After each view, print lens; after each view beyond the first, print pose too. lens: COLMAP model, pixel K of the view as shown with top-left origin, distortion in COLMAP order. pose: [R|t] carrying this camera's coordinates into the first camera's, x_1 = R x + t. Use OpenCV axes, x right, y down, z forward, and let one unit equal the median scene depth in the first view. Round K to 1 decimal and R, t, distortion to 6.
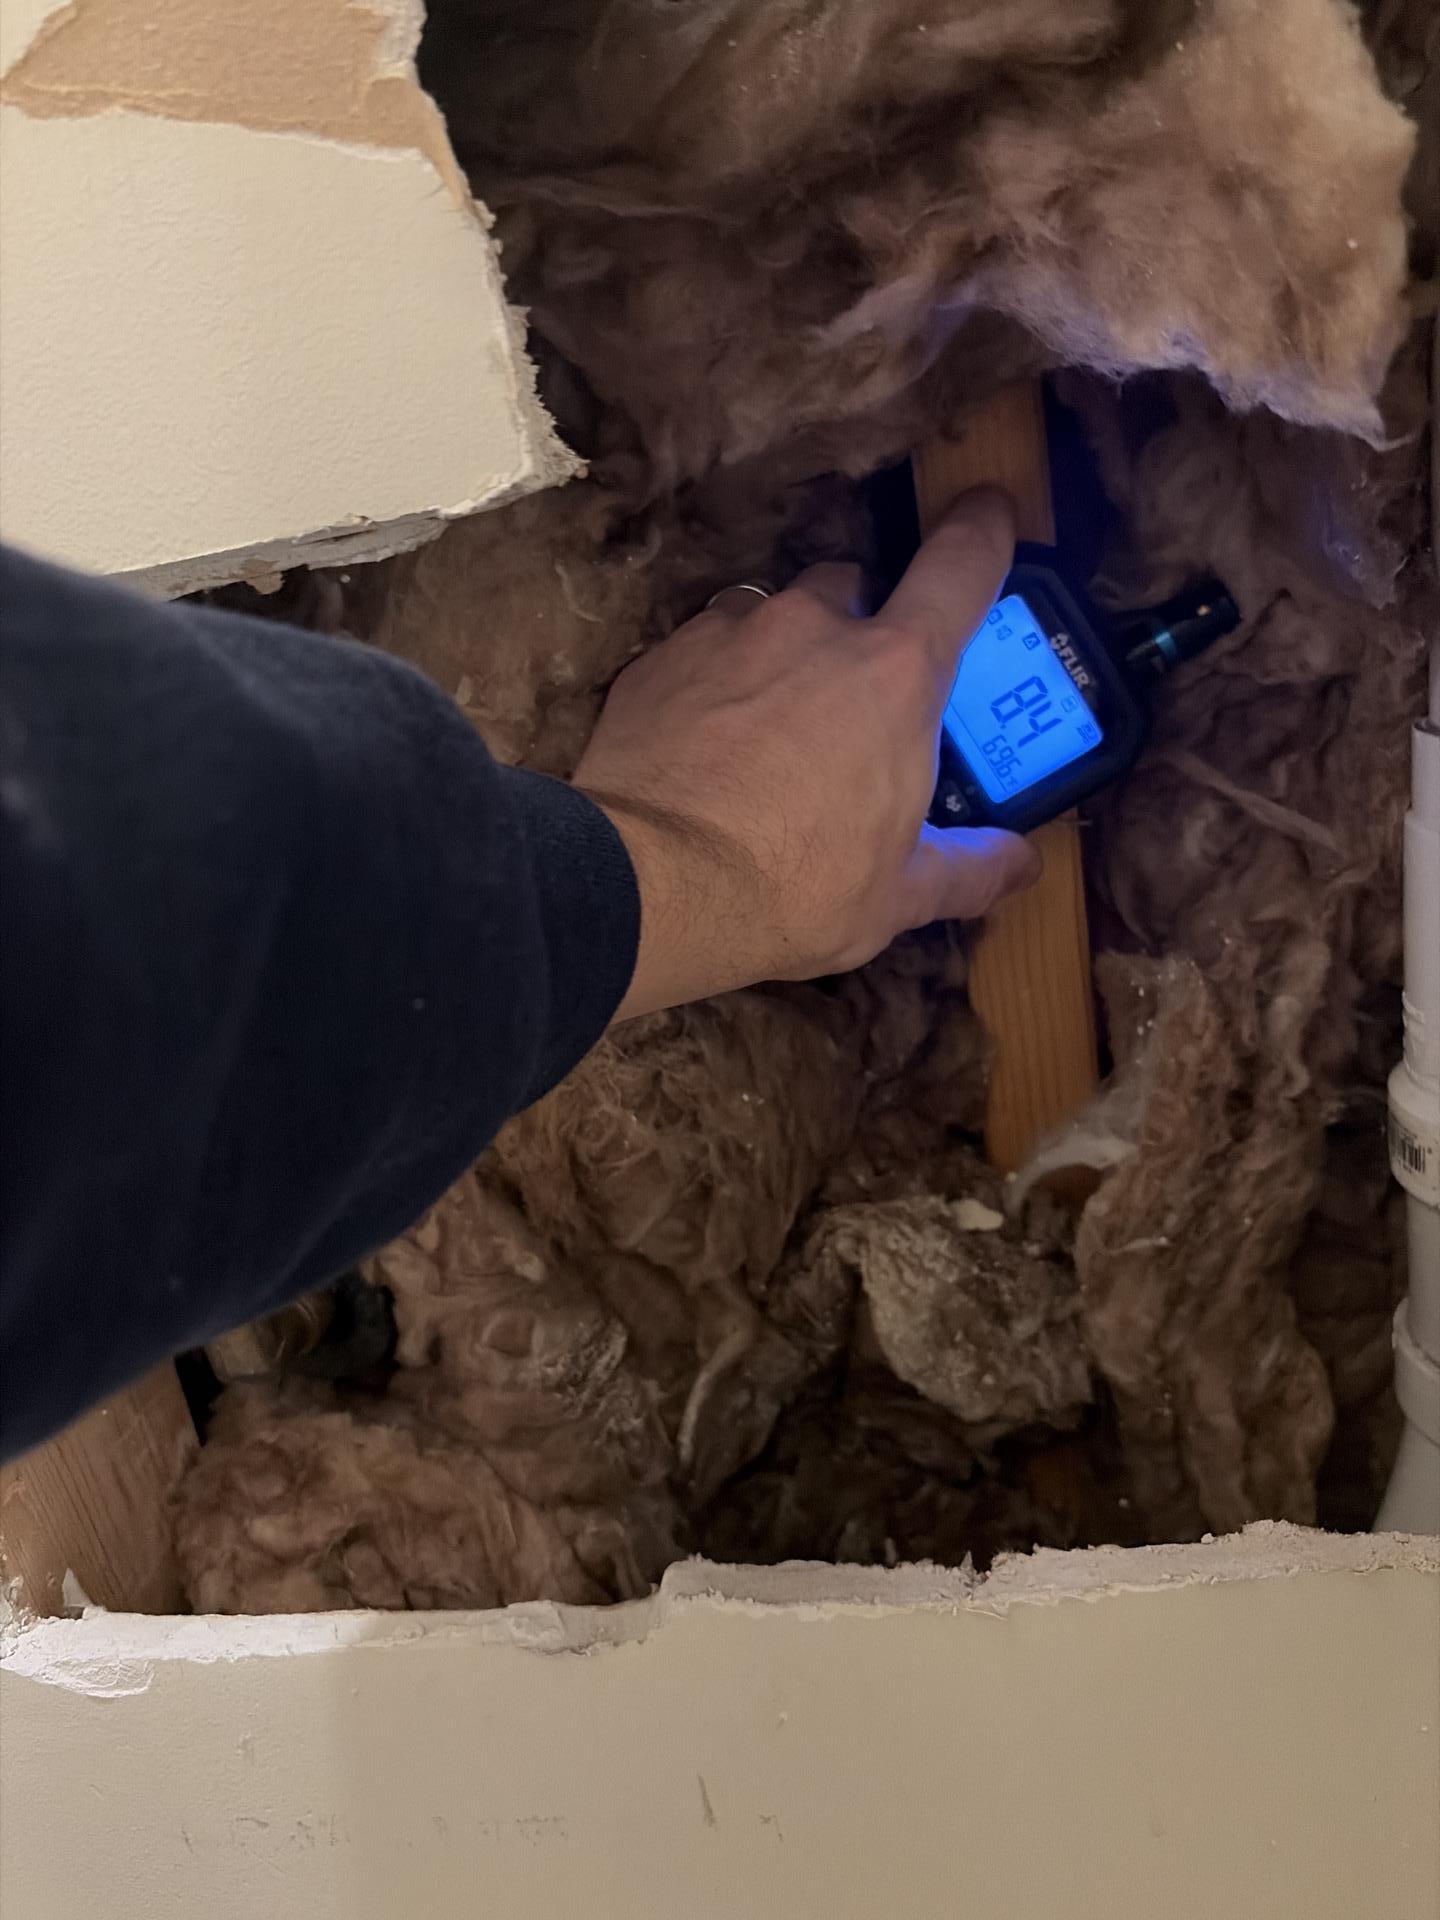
lens RADIAL K [[1536.8, 0, 720.0], [0, 1536.8, 960.0], [0, 0, 1]] dist [-0.010836, -0.004467]
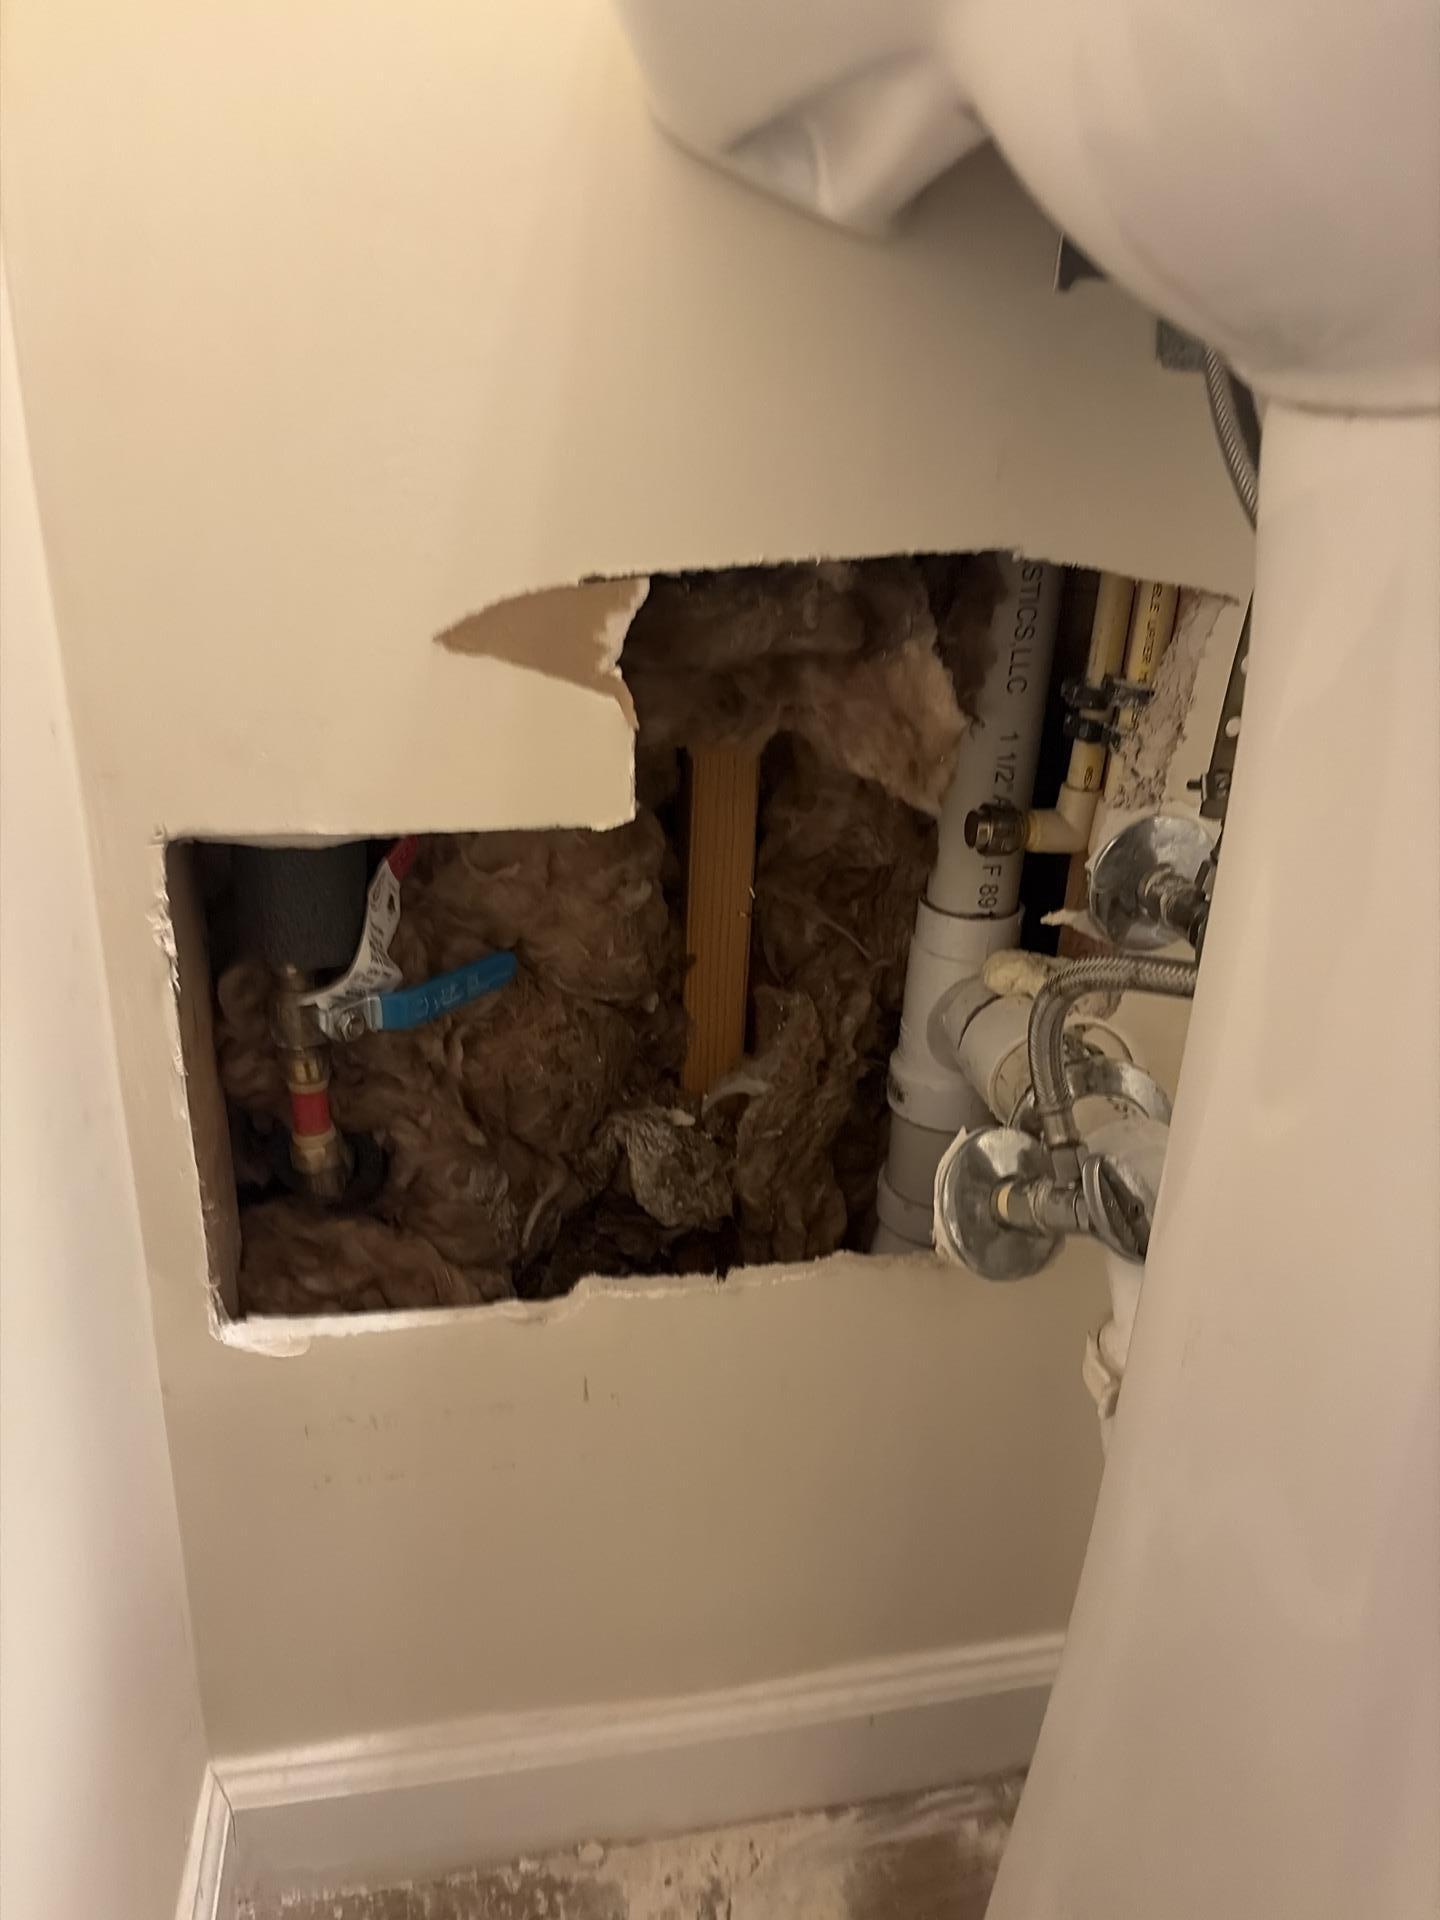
lens RADIAL K [[1465.9, 0, 720.0], [0, 1465.9, 960.0], [0, 0, 1]] dist [0.007612, 0.004977]
pose [[0.939987, 0.054354, 0.336853, -0.426283], [-0.076128, 0.995754, 0.051763, -0.129206], [-0.332609, -0.074301, 0.940133, -0.726998]]
